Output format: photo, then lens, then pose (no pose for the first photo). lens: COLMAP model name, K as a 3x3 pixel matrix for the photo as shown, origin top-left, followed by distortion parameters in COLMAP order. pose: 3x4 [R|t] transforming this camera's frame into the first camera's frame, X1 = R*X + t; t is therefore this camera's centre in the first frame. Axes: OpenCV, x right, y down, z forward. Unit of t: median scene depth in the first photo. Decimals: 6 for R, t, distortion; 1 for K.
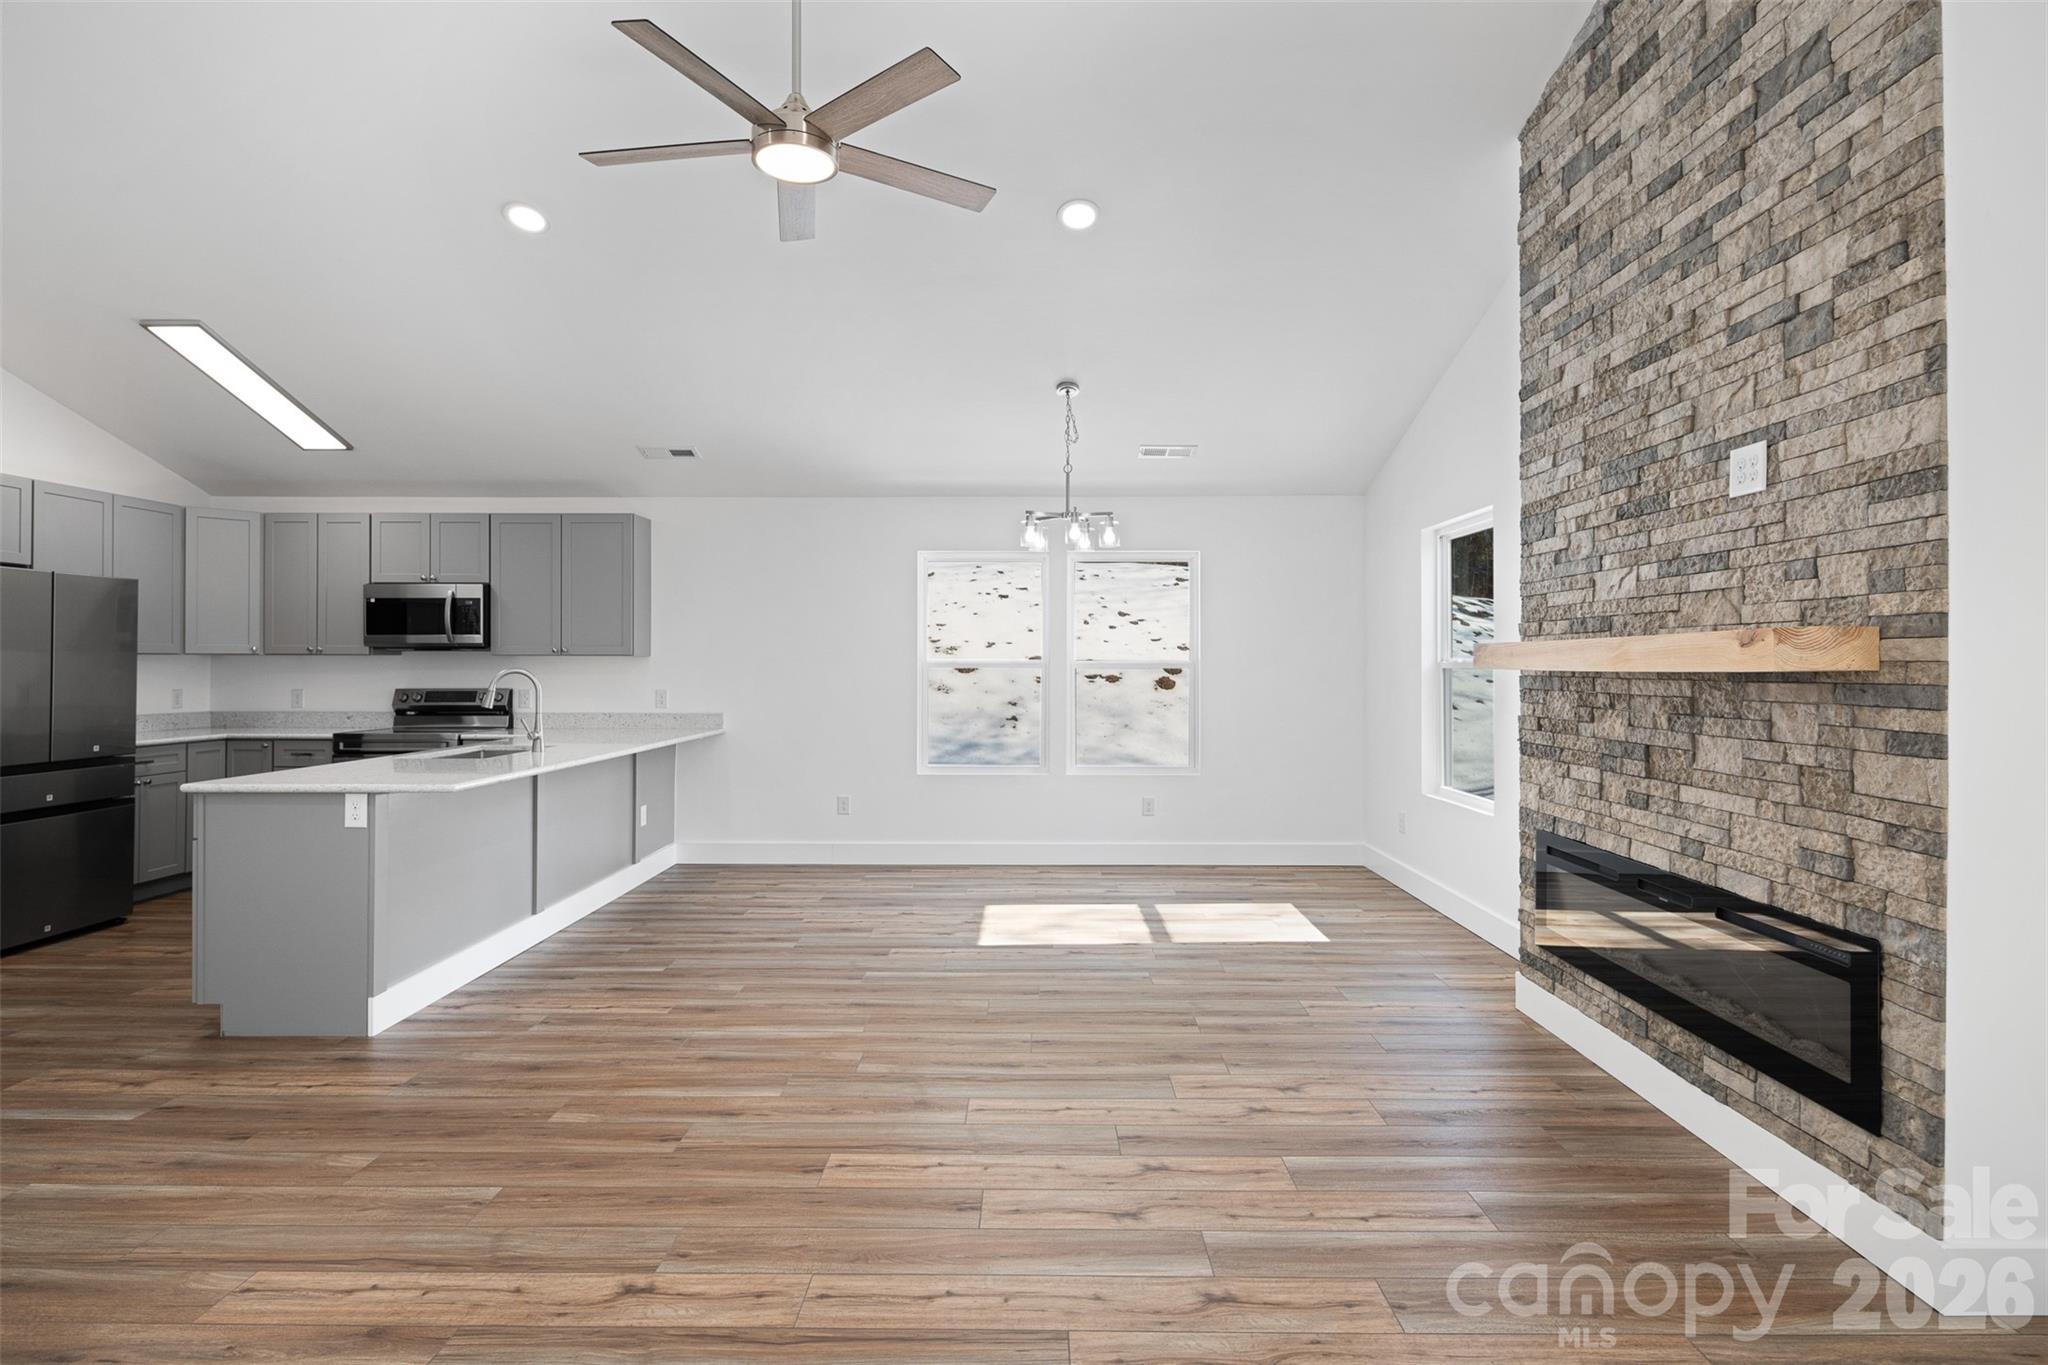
lens RADIAL K [[1002.4, 0, 1026.6], [0, 1002.4, 651.8], [0, 0, 1]] dist [-0.001129, -0.000312]
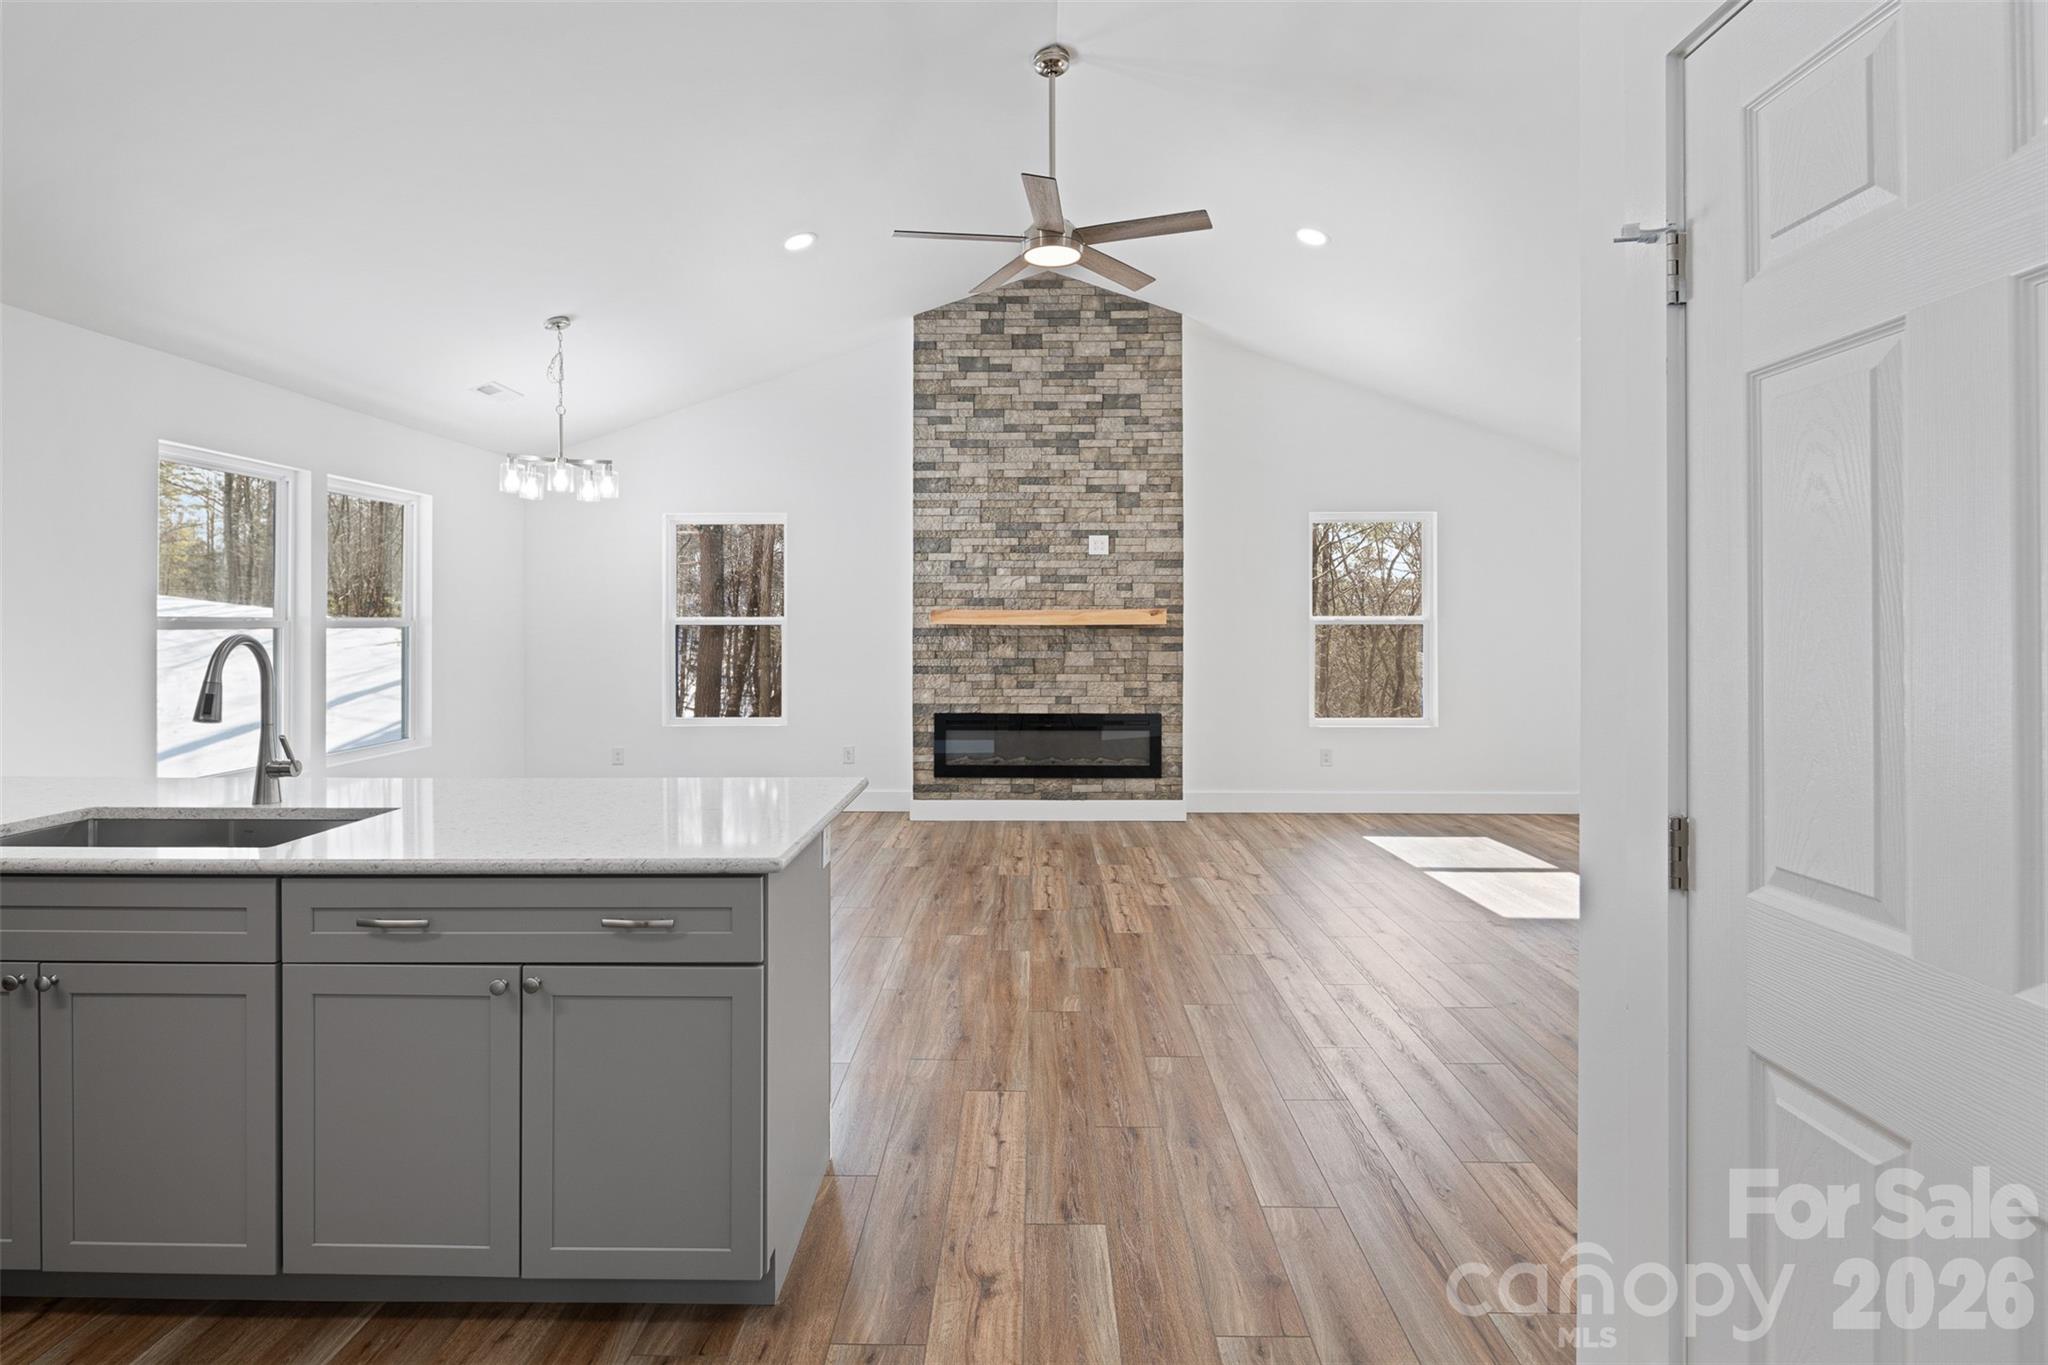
lens RADIAL K [[1012.6, 0, 1021.7], [0, 1012.6, 615.7], [0, 0, 1]] dist [0.002080, -0.000954]
pose [[0.004943, 0.003906, 0.999980, -1.804926], [-0.012078, 0.999920, -0.003846, 0.009367], [-0.999915, -0.012059, 0.004989, 1.152163]]
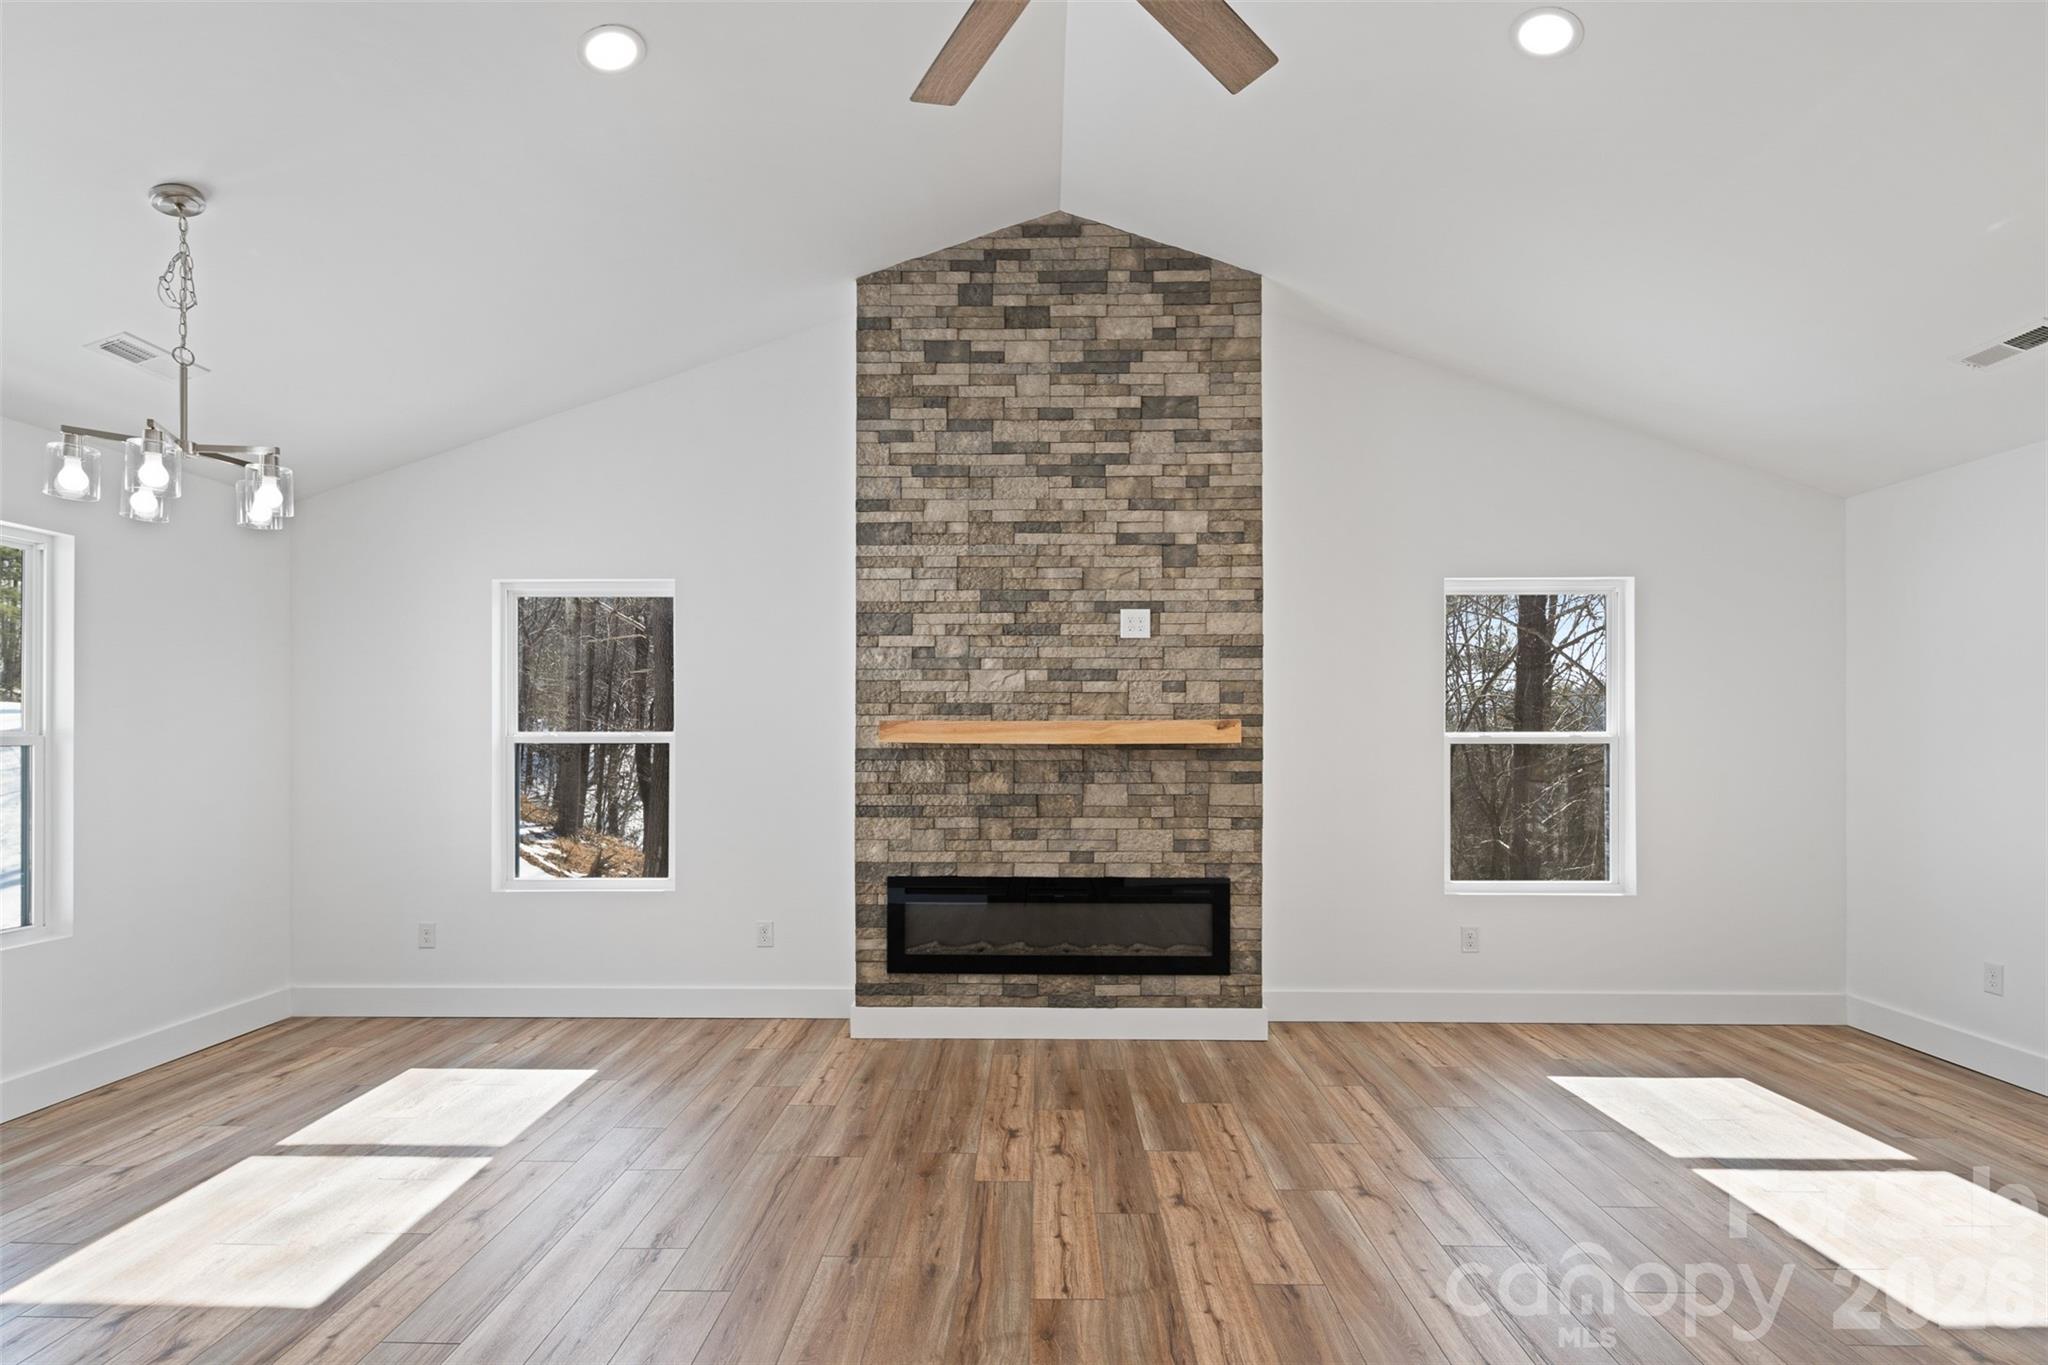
lens RADIAL K [[1008.0, 0, 1024.2], [0, 1008.0, 736.9], [0, 0, 1]] dist [0.000844, -0.000546]
pose [[0.007376, 0.000792, 0.999972, -0.954502], [-0.012685, 0.999919, -0.000698, 0.012204], [-0.999892, -0.012679, 0.007386, 1.144010]]
